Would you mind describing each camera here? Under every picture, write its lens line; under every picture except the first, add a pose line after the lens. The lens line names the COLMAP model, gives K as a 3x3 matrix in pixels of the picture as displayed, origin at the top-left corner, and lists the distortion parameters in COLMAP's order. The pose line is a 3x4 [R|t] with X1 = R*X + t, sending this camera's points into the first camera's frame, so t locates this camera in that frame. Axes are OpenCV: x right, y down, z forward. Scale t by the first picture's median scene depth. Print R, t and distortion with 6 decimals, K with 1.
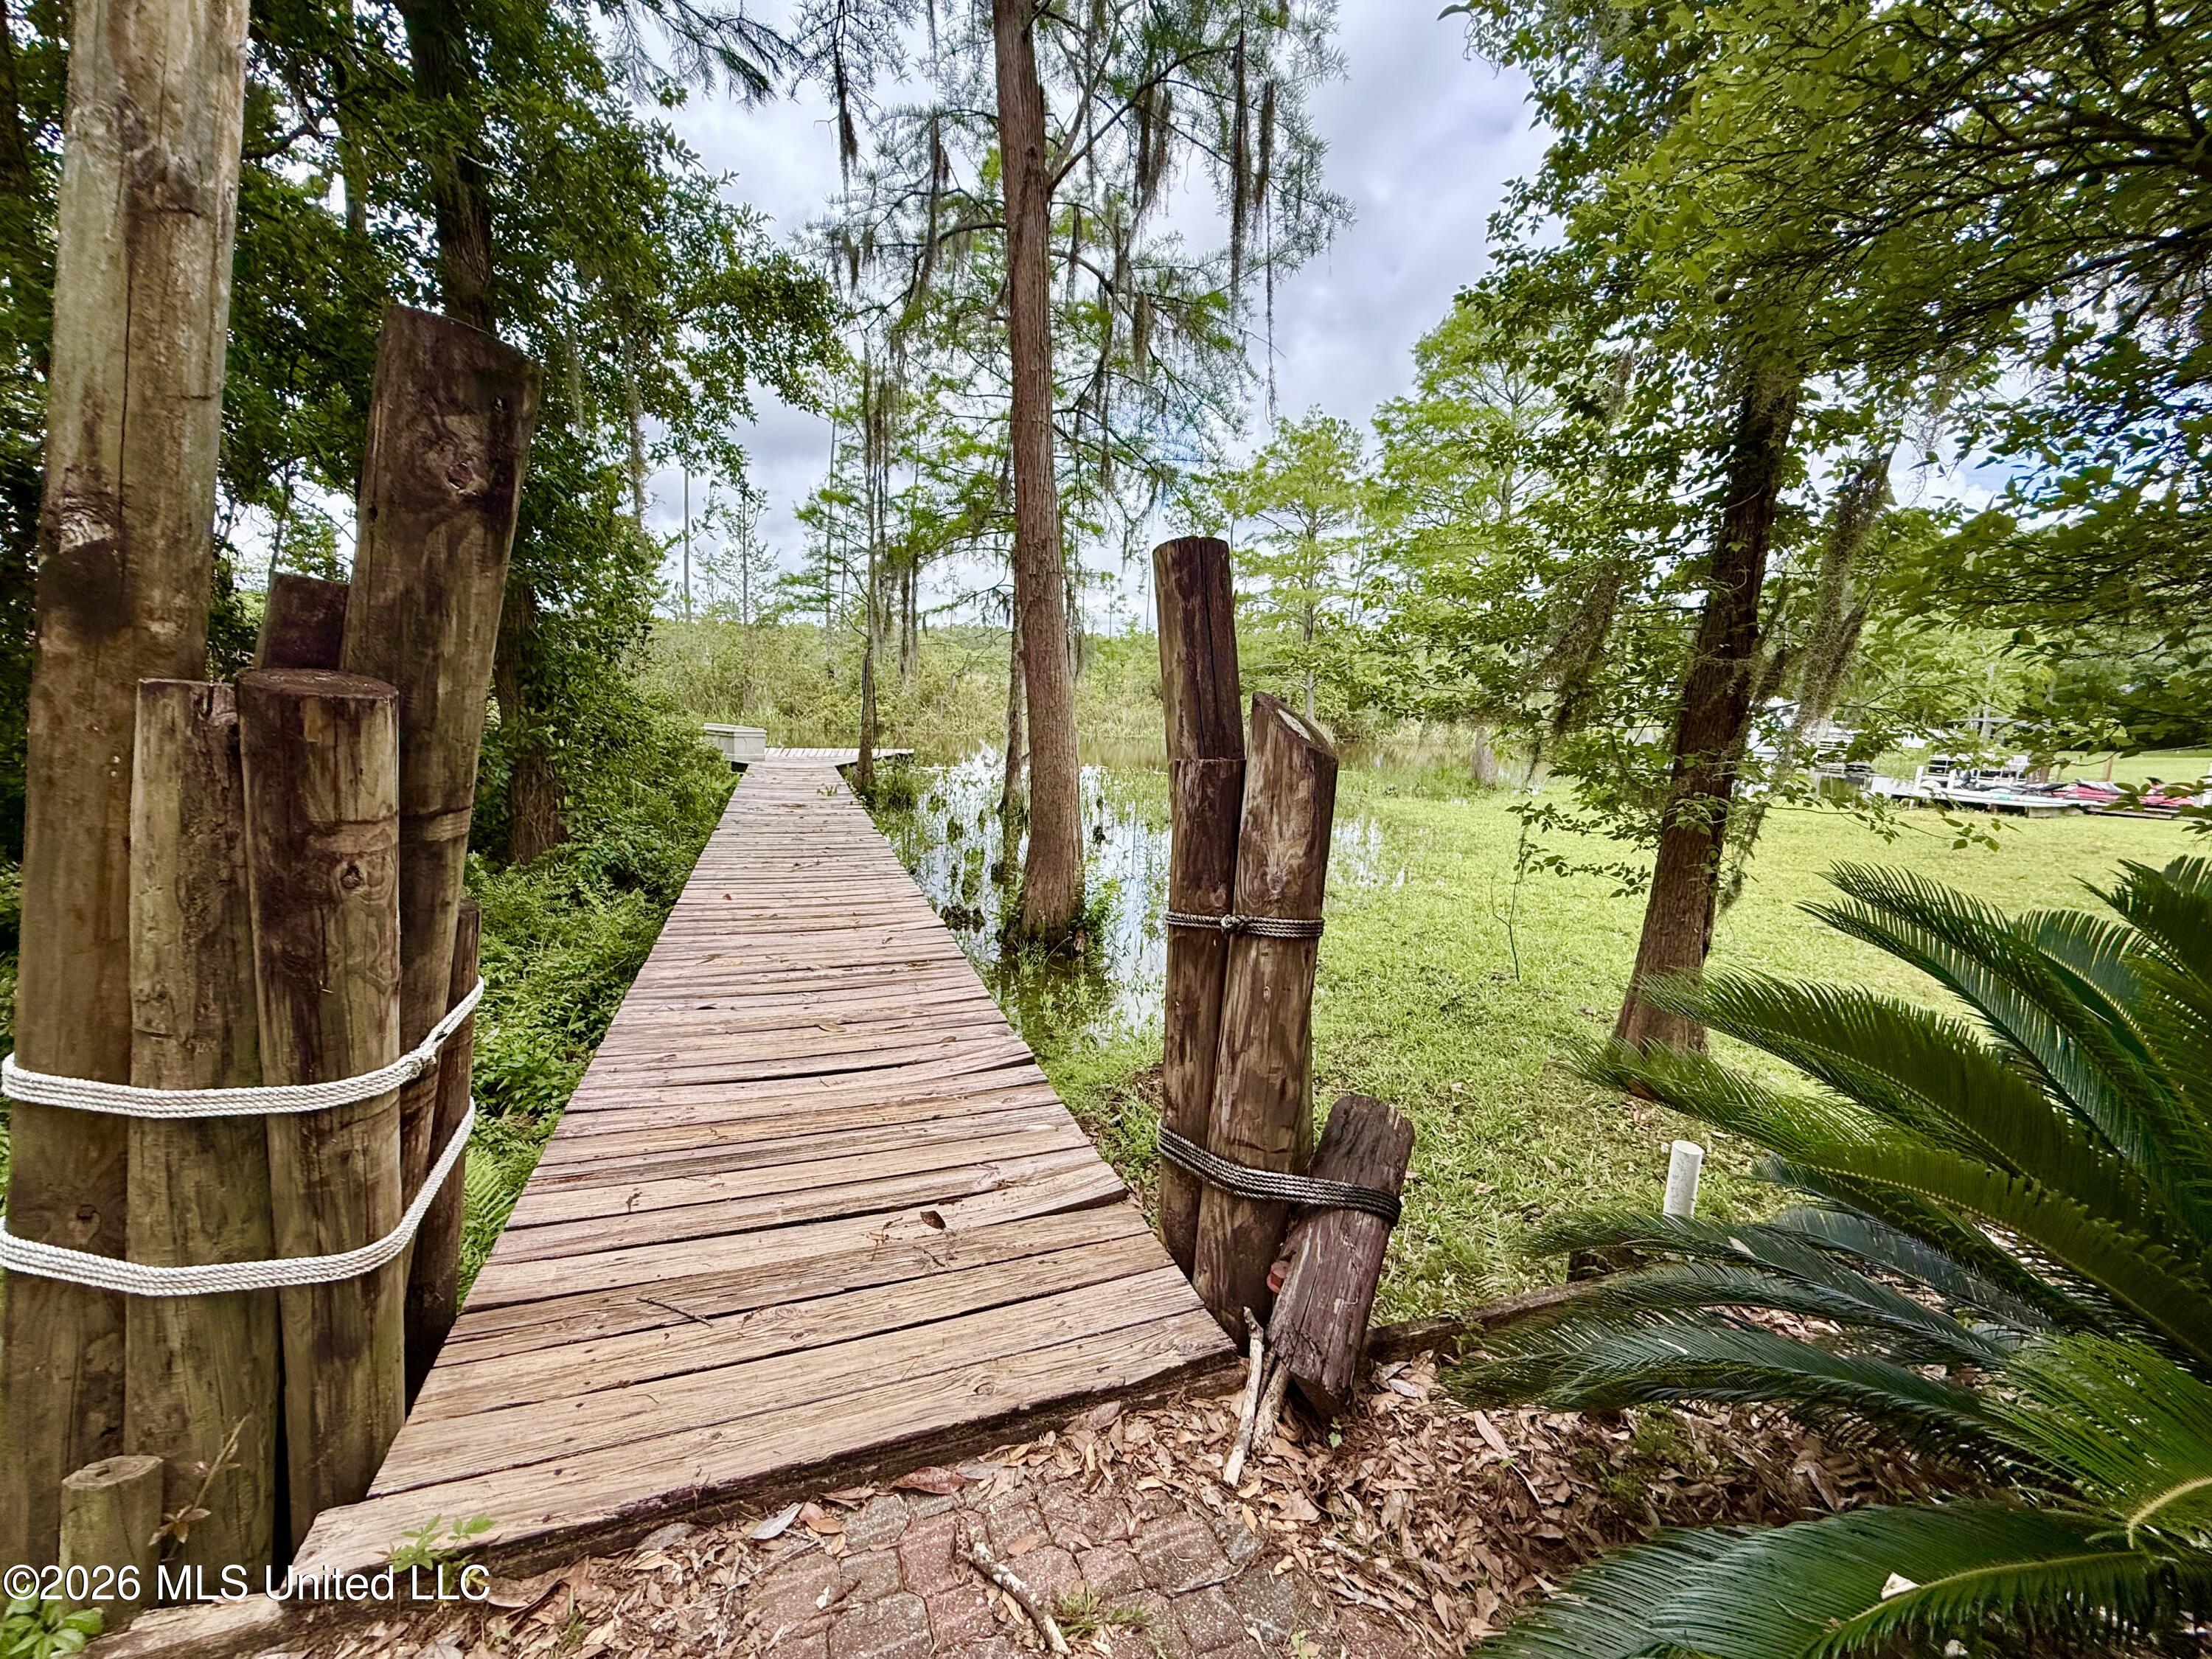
lens RADIAL K [[881.6, 0, 1103.7], [0, 881.6, 827.9], [0, 0, 1]] dist [0.000935, 0.000055]
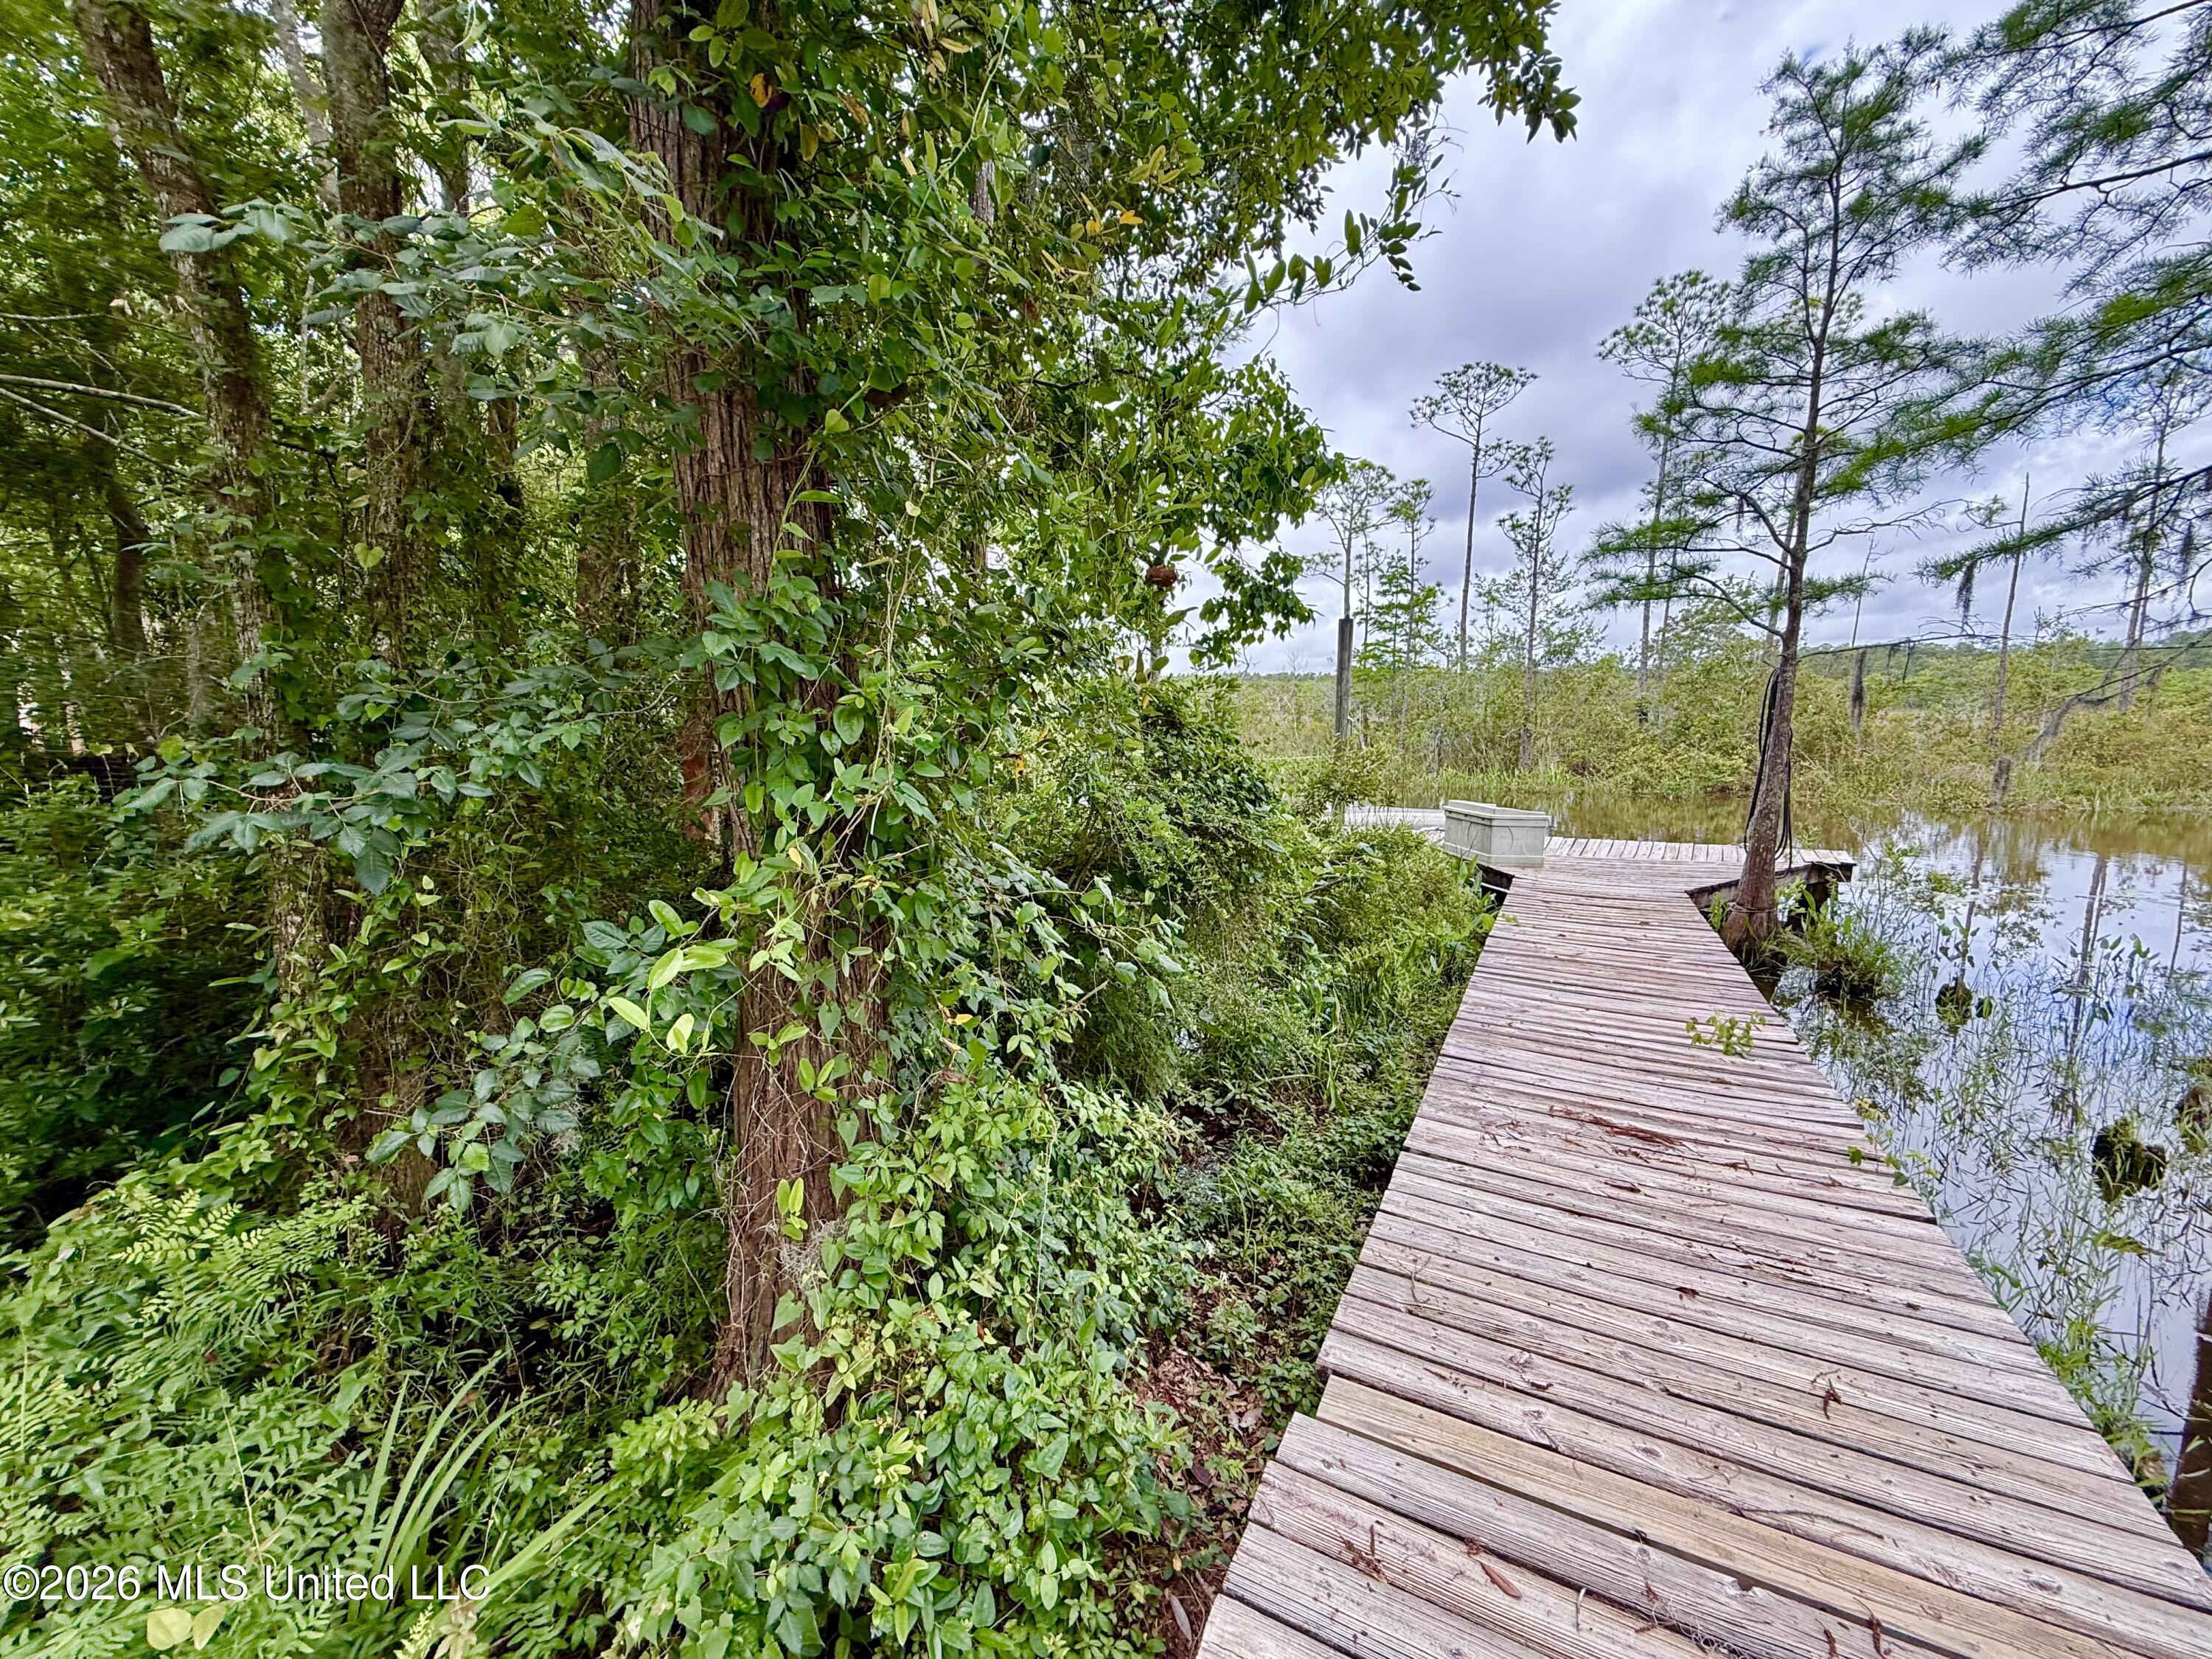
lens RADIAL K [[881.6, 0, 1098.5], [0, 881.6, 825.6], [0, 0, 1]] dist [0.000935, 0.000055]
pose [[0.672364, 0.041080, -0.739080, -0.316132], [-0.083373, 0.996308, -0.020469, -0.141313], [0.735511, 0.075382, 0.673306, 0.807684]]
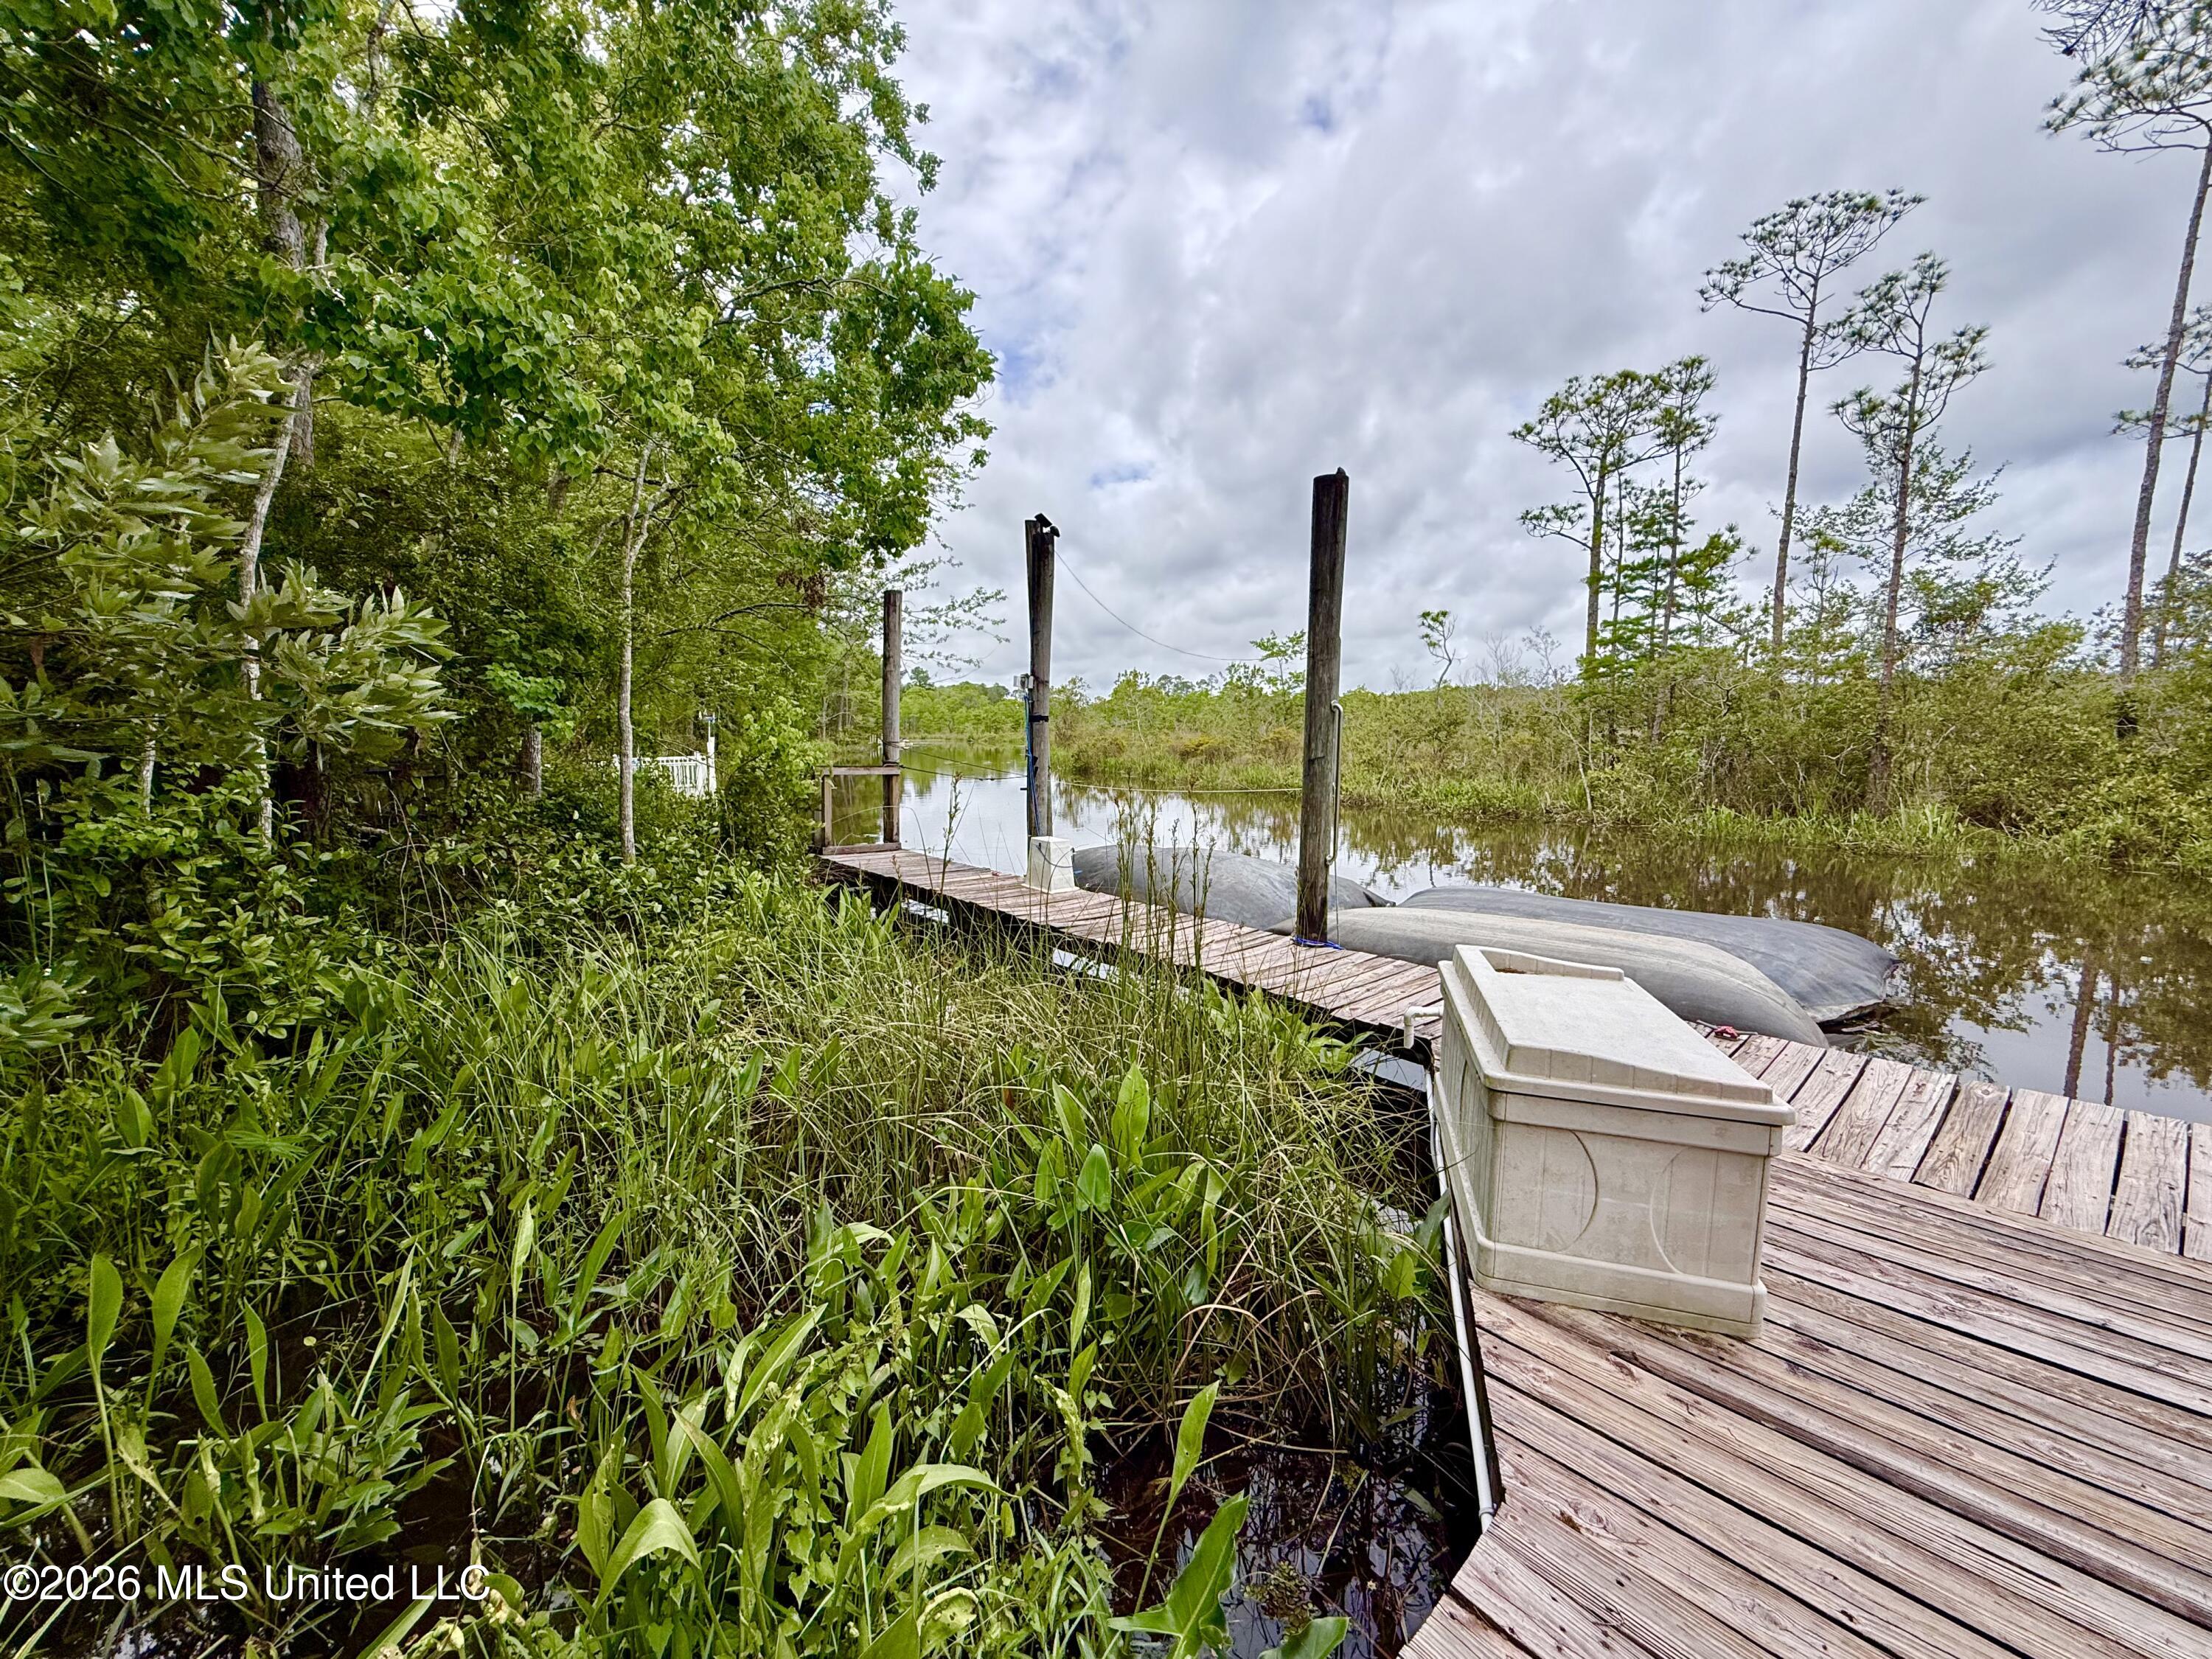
lens RADIAL K [[881.6, 0, 1095.1], [0, 881.6, 826.5], [0, 0, 1]] dist [0.000935, 0.000055]
pose [[0.427025, 0.045745, -0.903082, -0.647734], [-0.125960, 0.991992, -0.009312, -0.281788], [0.895424, 0.117728, 0.429367, 1.779143]]
